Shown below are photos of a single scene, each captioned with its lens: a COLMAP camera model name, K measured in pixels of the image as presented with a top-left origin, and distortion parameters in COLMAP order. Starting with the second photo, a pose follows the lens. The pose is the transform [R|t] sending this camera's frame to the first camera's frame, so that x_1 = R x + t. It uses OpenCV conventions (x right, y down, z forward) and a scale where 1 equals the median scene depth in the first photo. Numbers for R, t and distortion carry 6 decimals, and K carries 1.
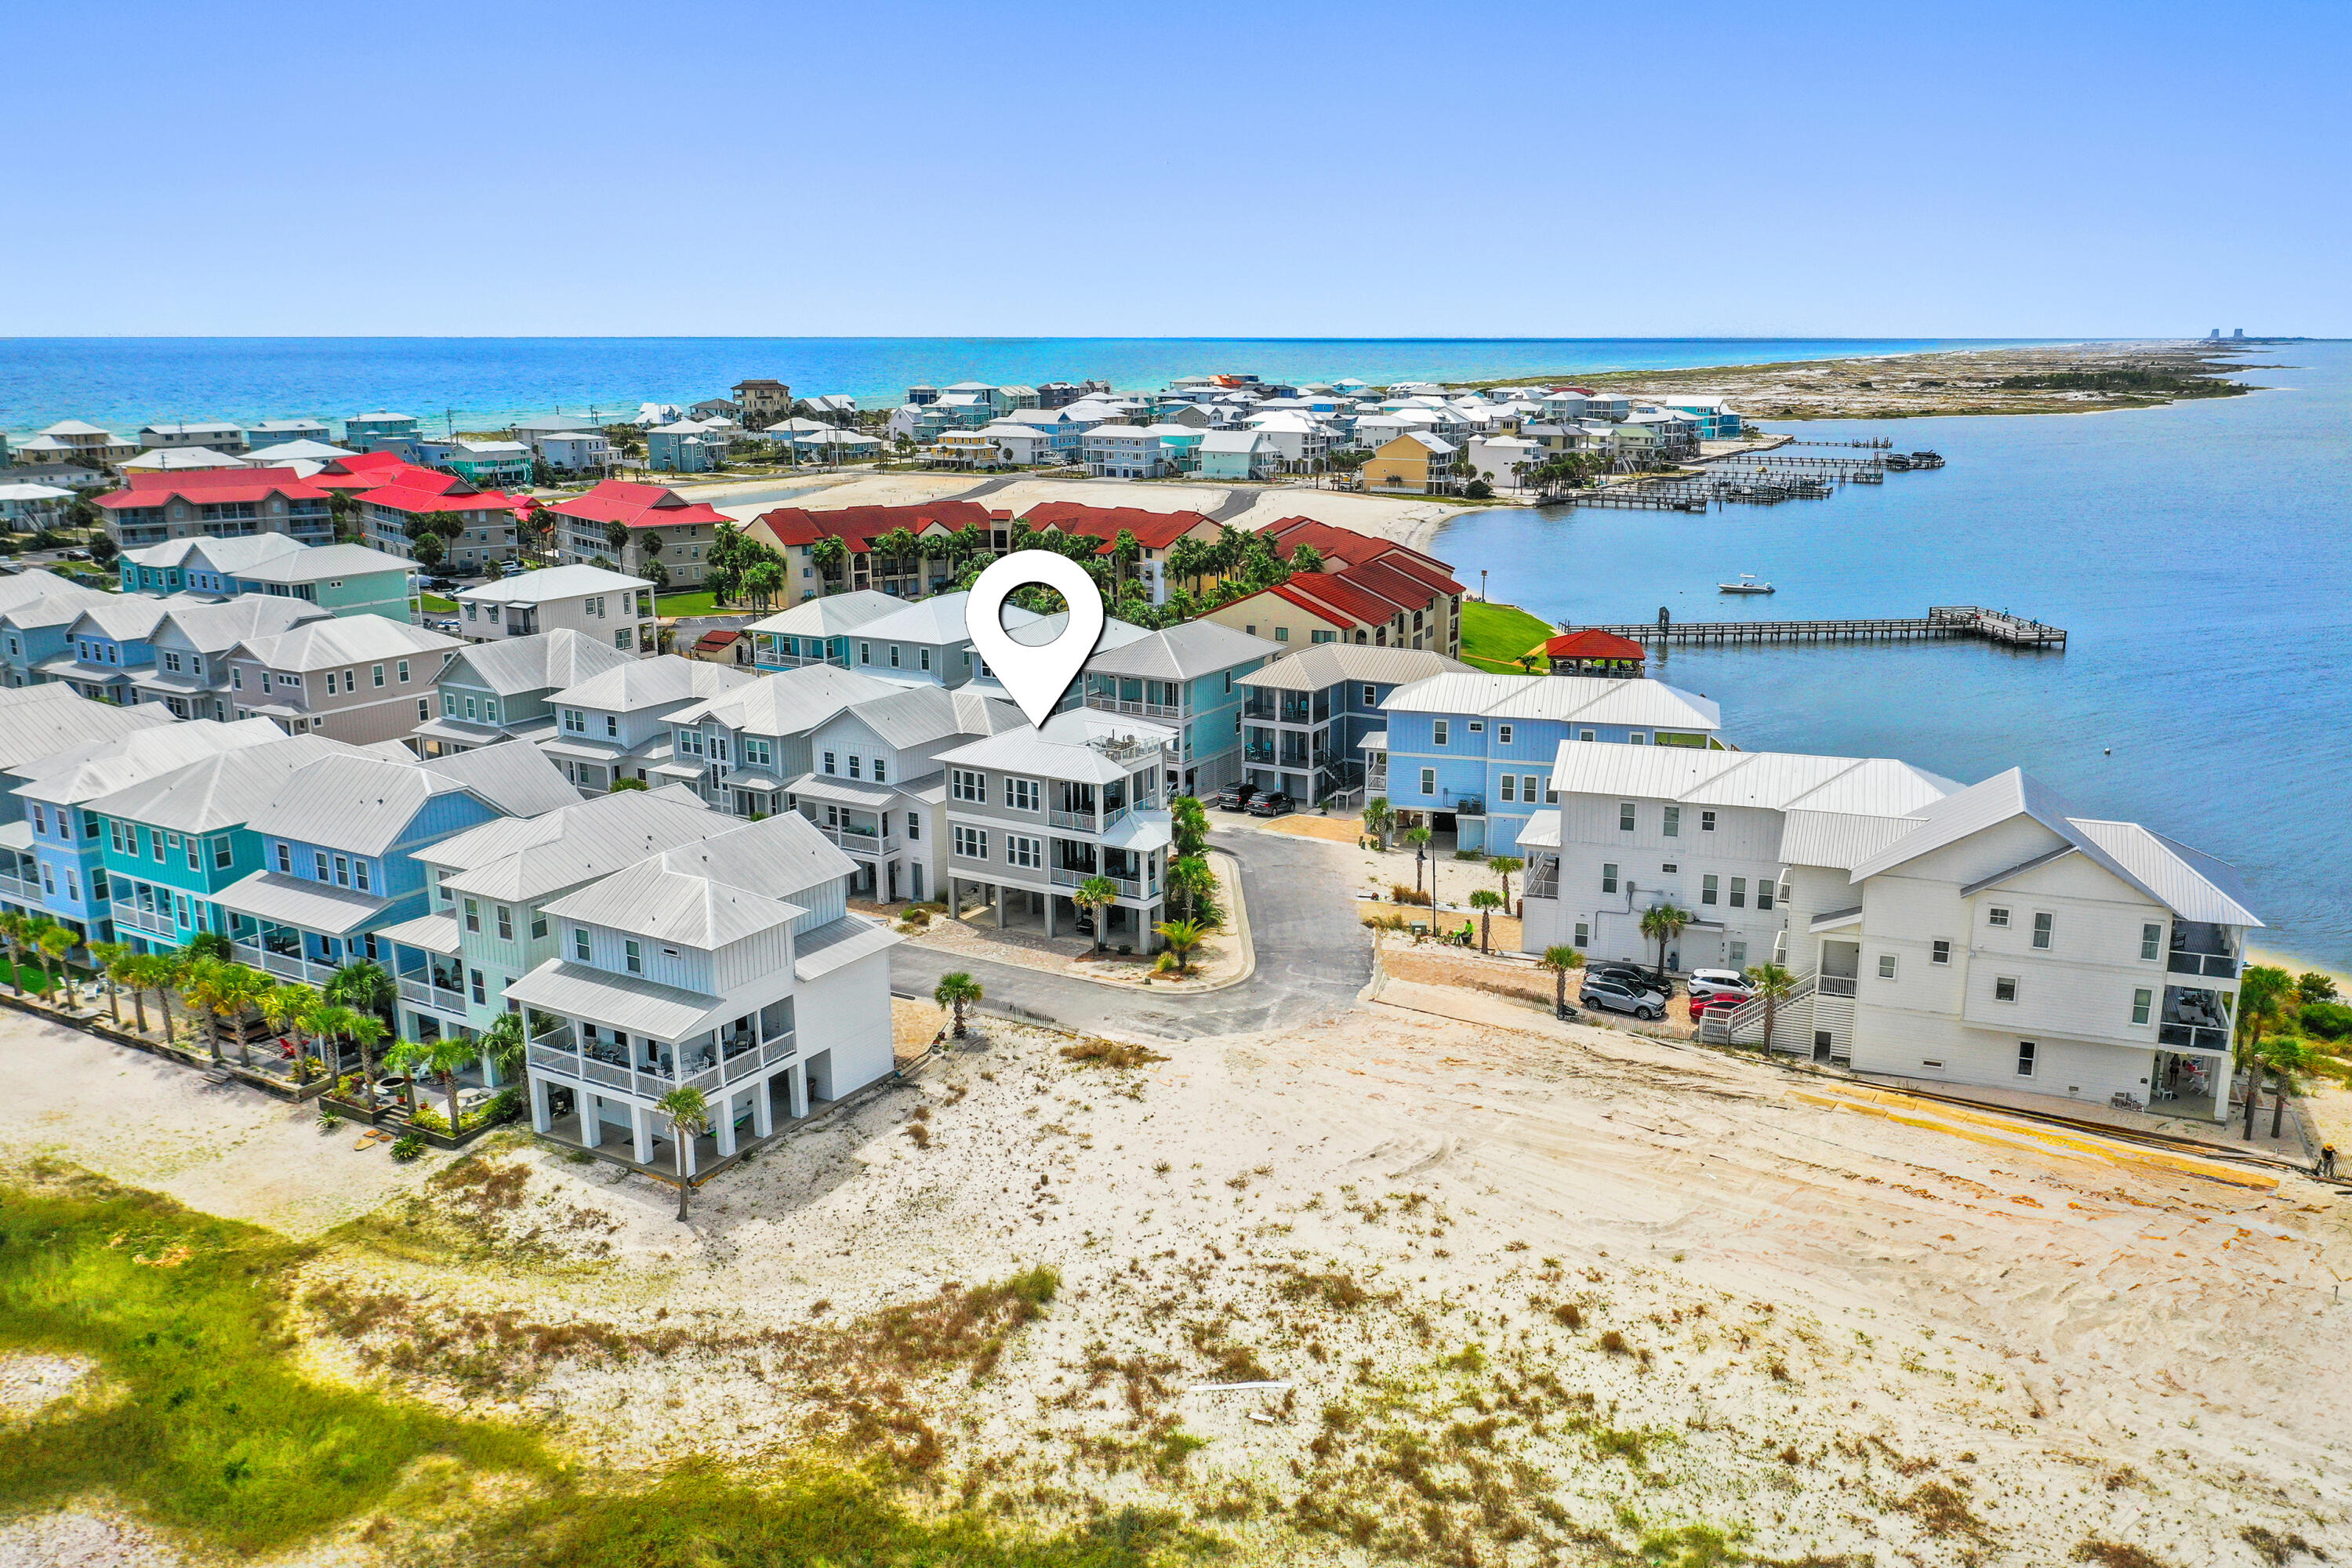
lens RADIAL K [[1854.2, 0, 1176.0], [0, 1854.2, 784.0], [0, 0, 1]] dist [-0.000420, 0.003696]
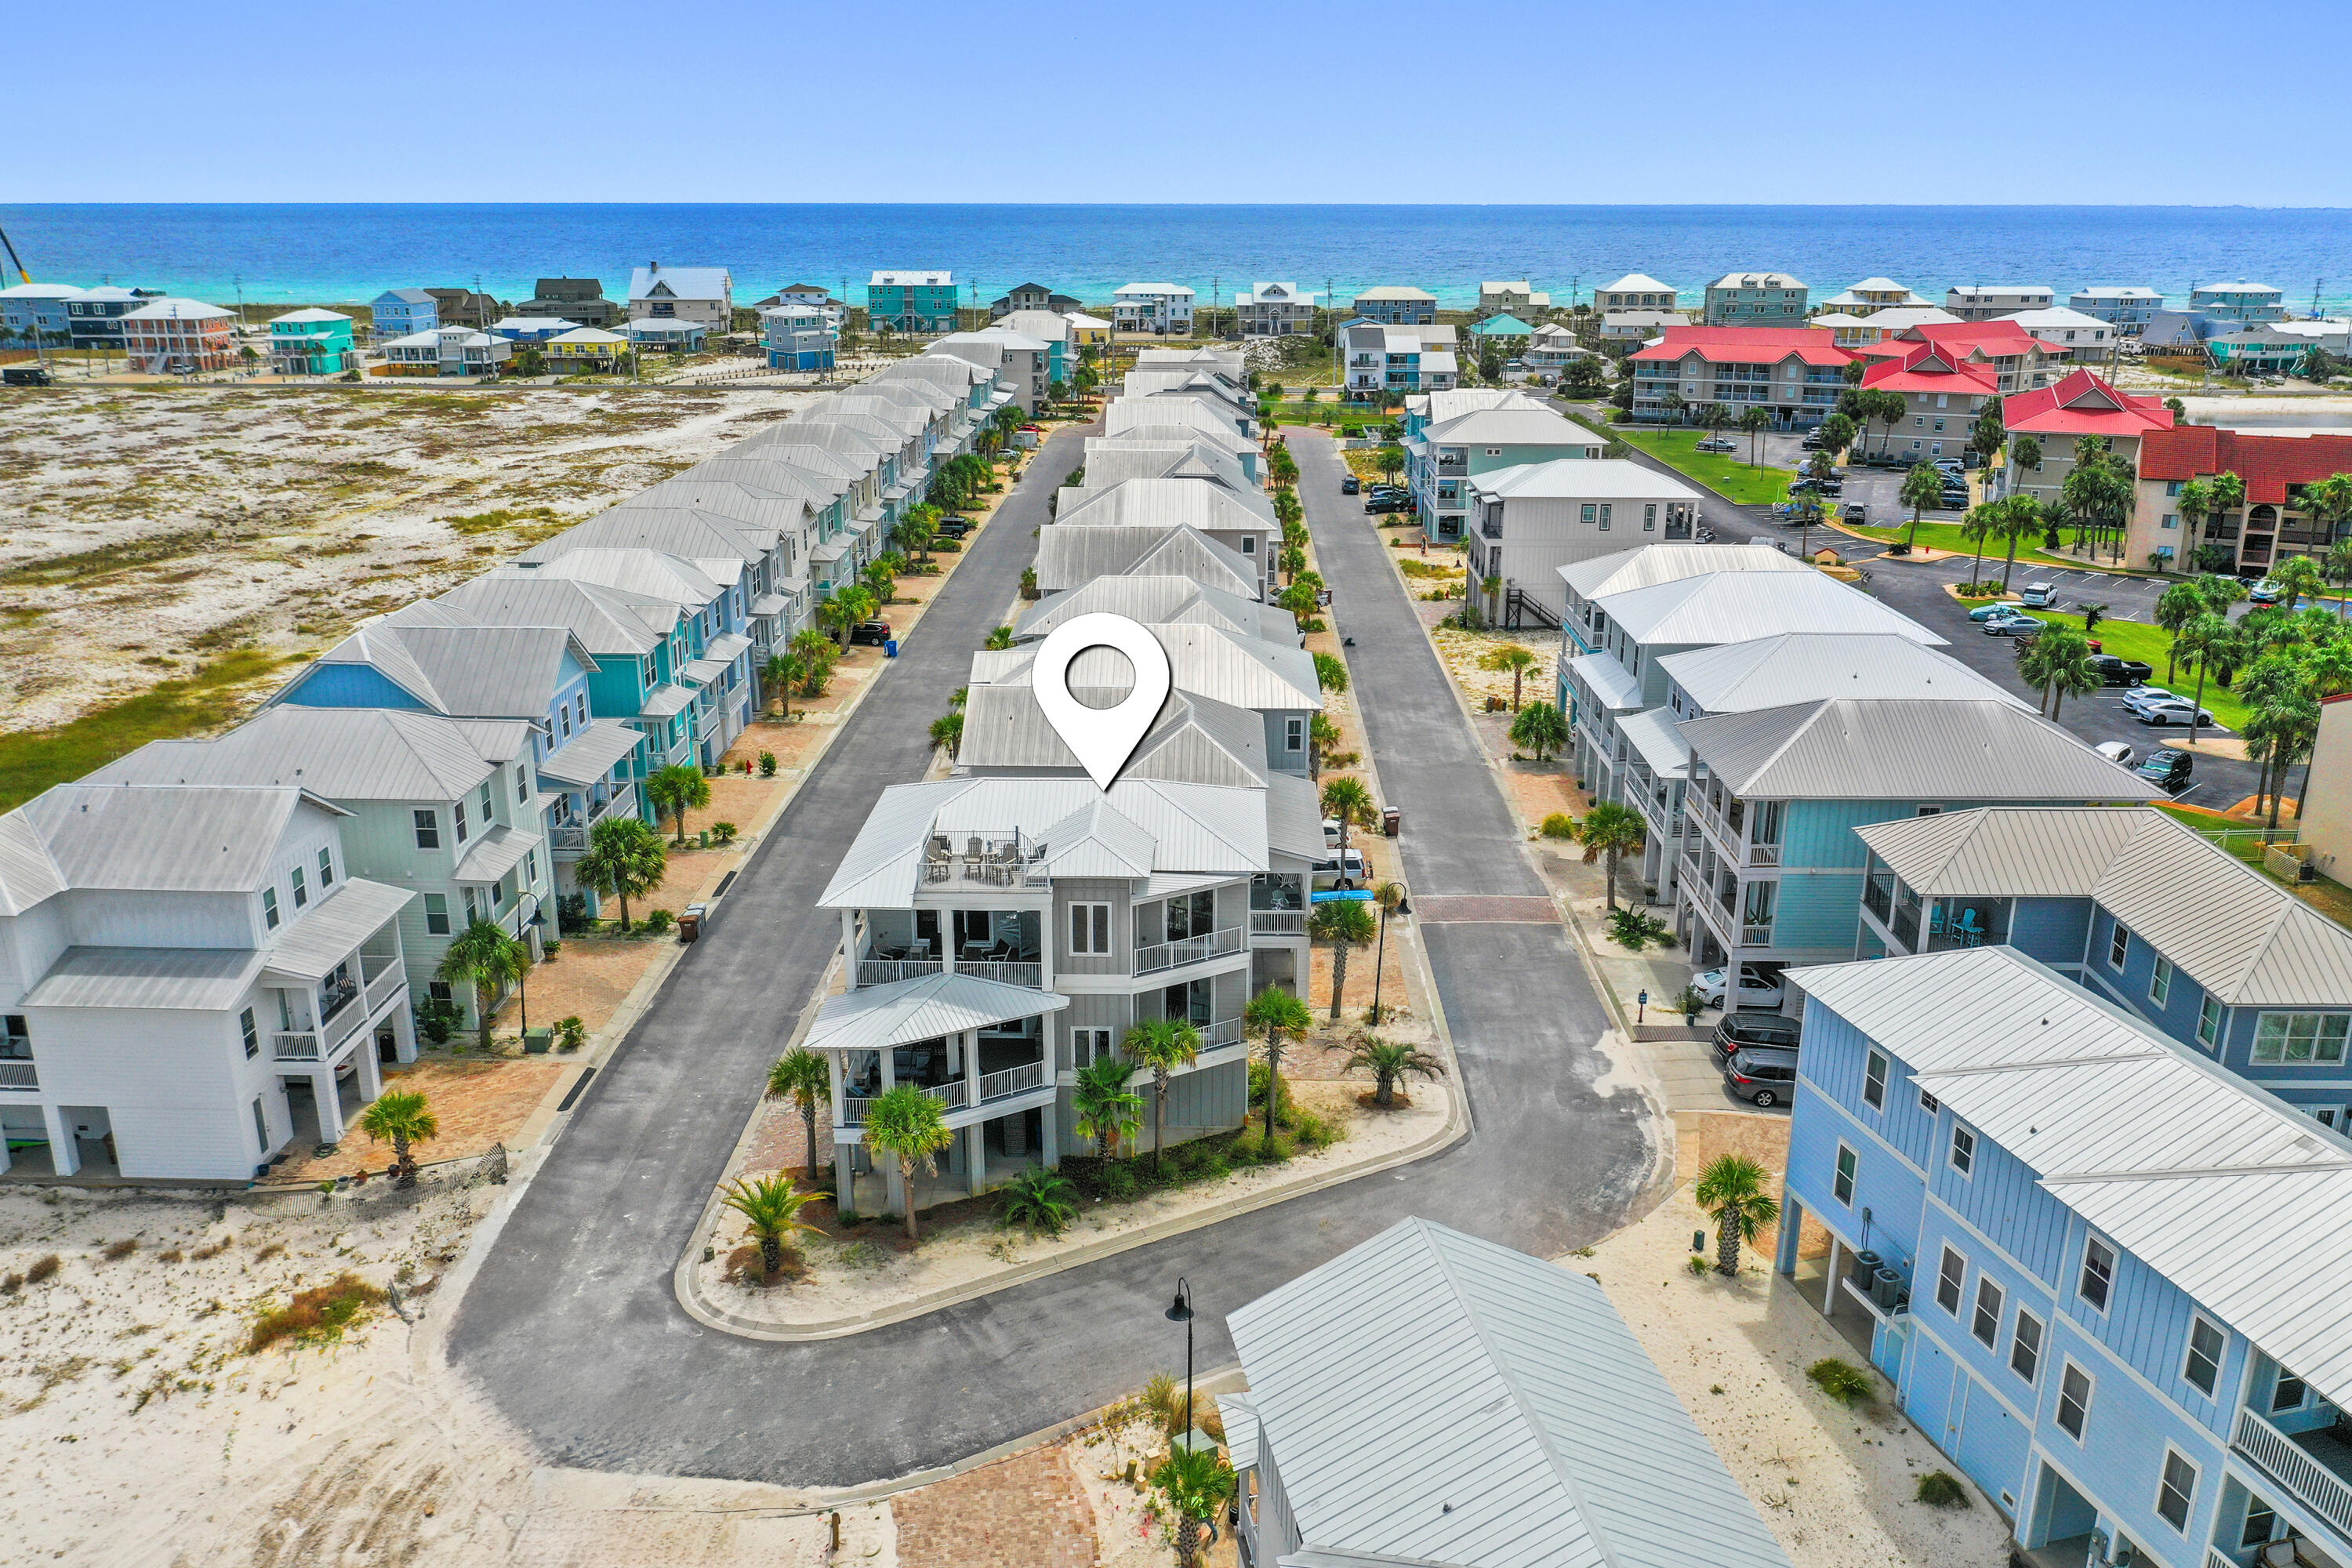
lens RADIAL K [[1796.8, 0, 1176.0], [0, 1796.8, 784.0], [0, 0, 1]] dist [-0.001941, -0.003160]
pose [[0.485719, 0.269632, -0.831490, 0.457606], [-0.206203, 0.959734, 0.190763, -0.161900], [0.849445, 0.078798, 0.521760, 0.780452]]
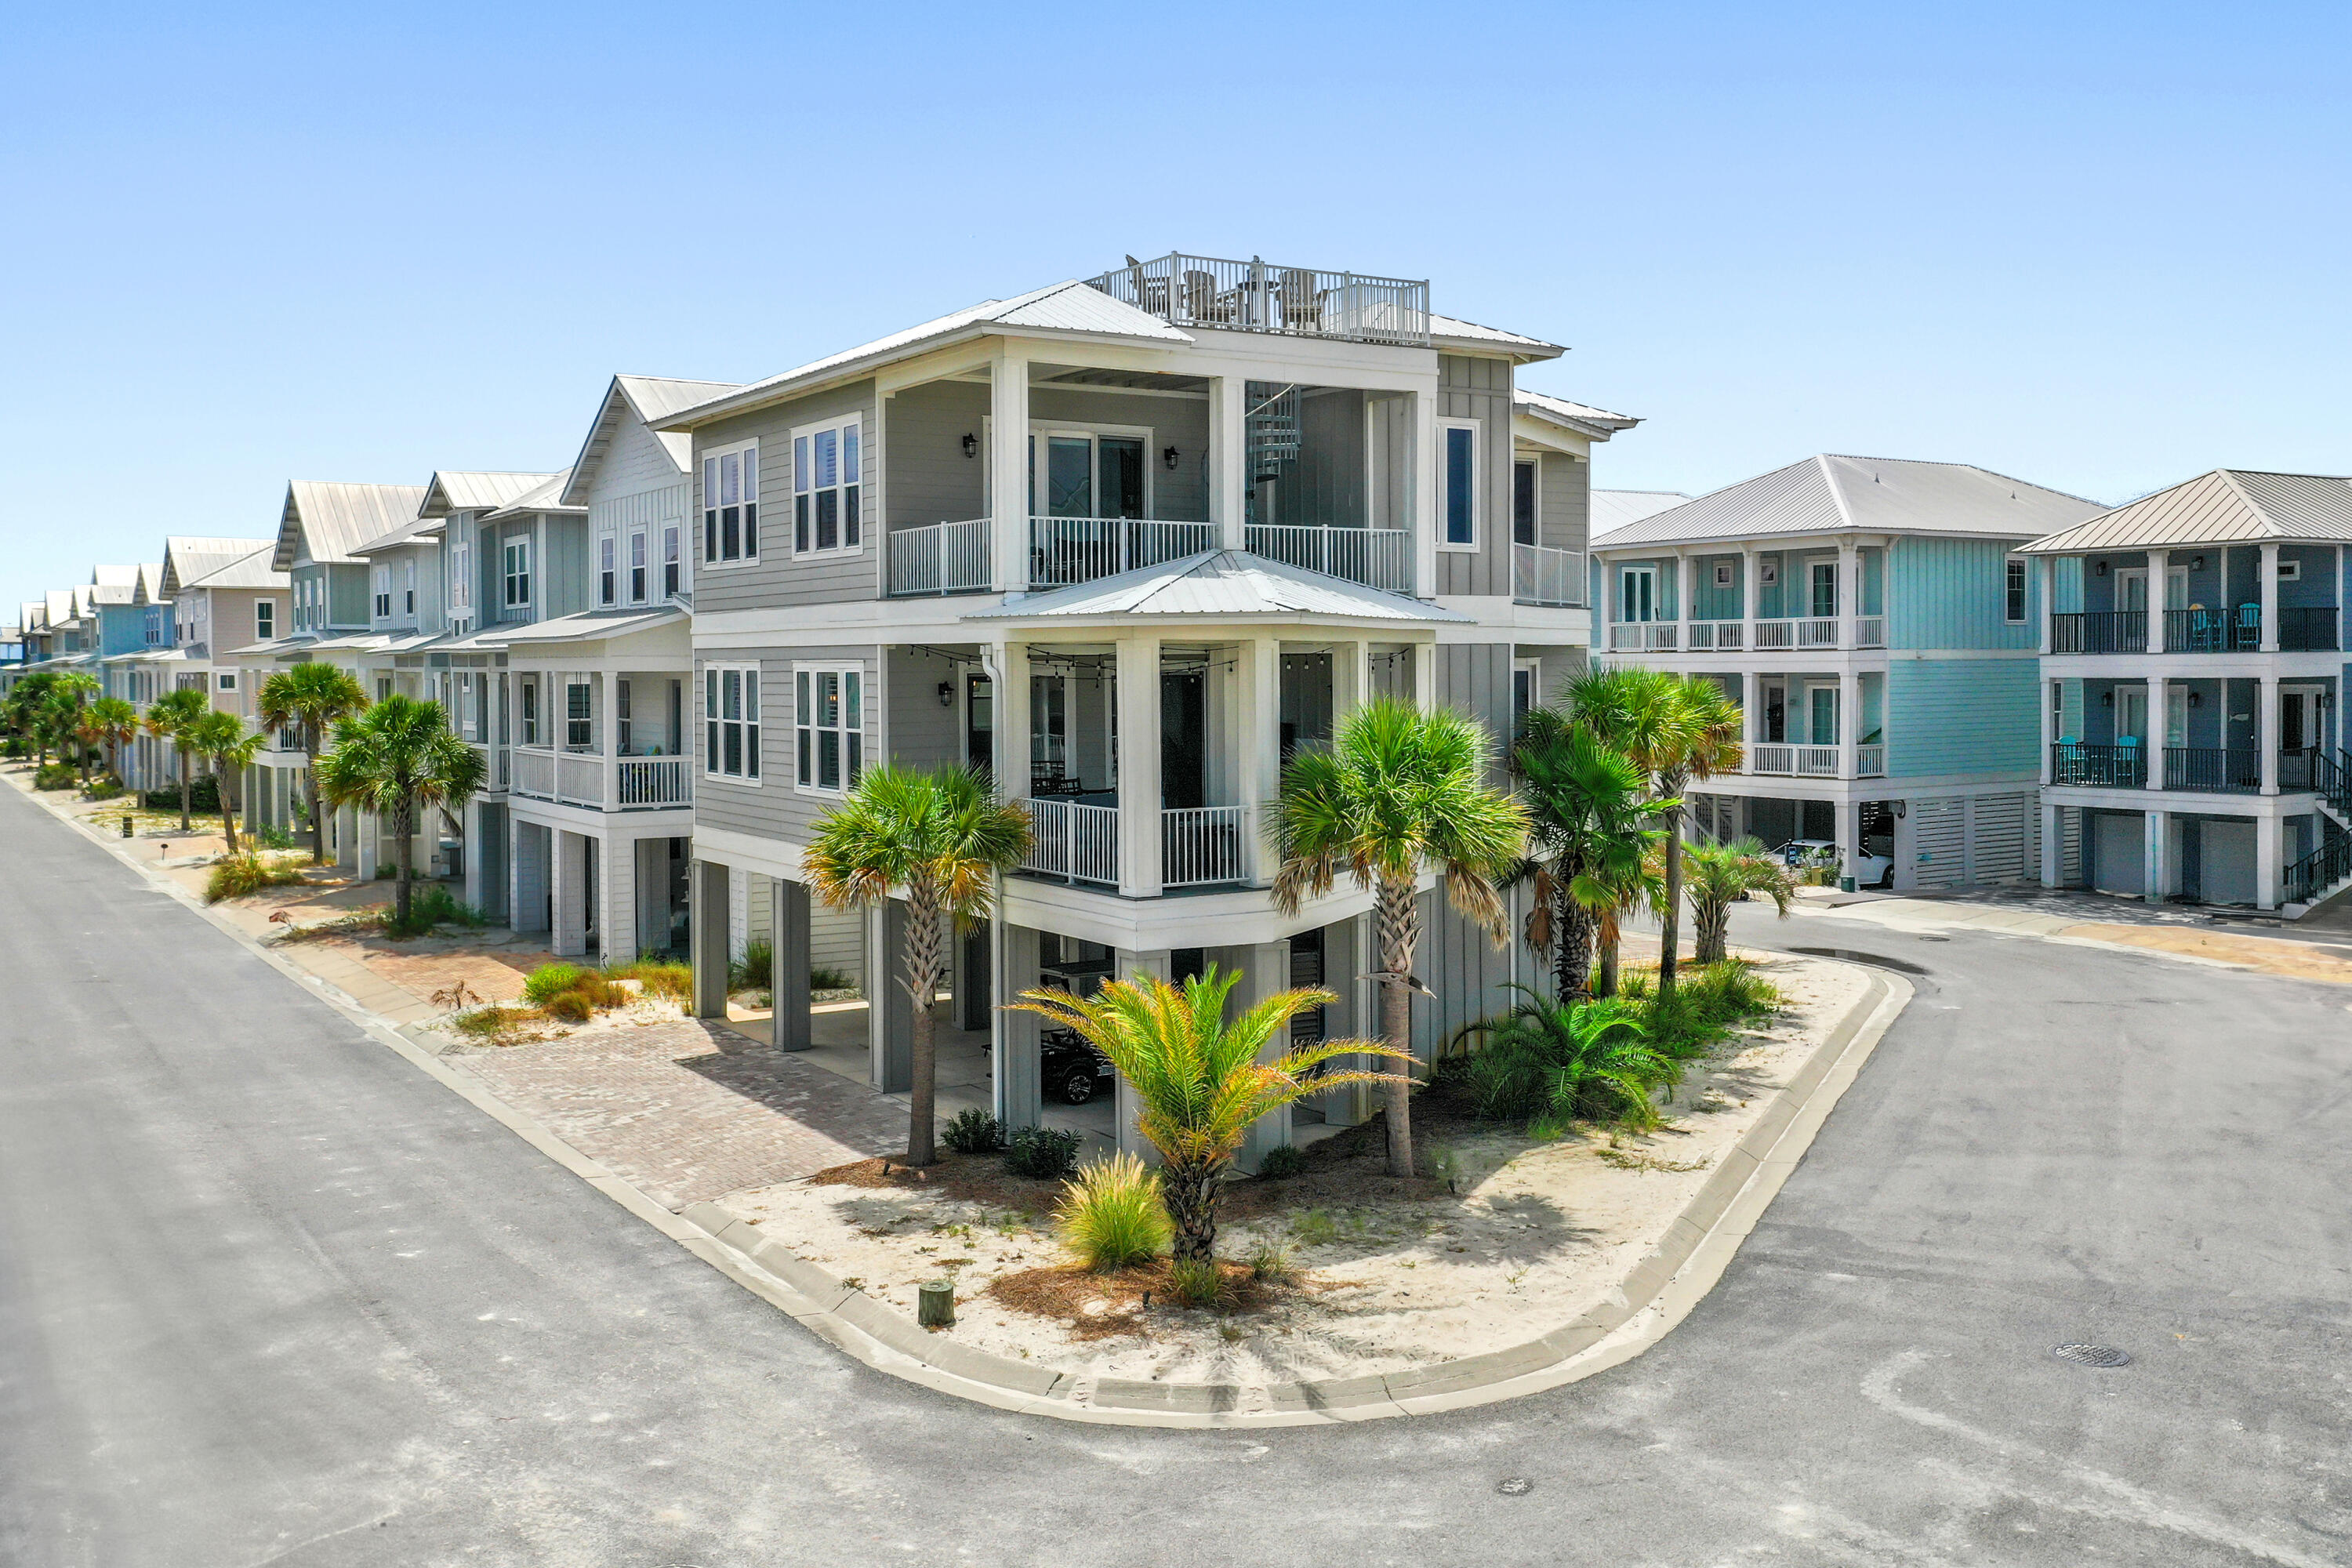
lens RADIAL K [[2057.2, 0, 1129.8], [0, 2057.2, 691.0], [0, 0, 1]] dist [0.008029, 0.001368]
pose [[0.886277, 0.005612, -0.463121, 0.082728], [-0.106659, 0.975524, -0.192293, 0.081865], [0.450707, 0.219821, 0.865183, 0.795106]]
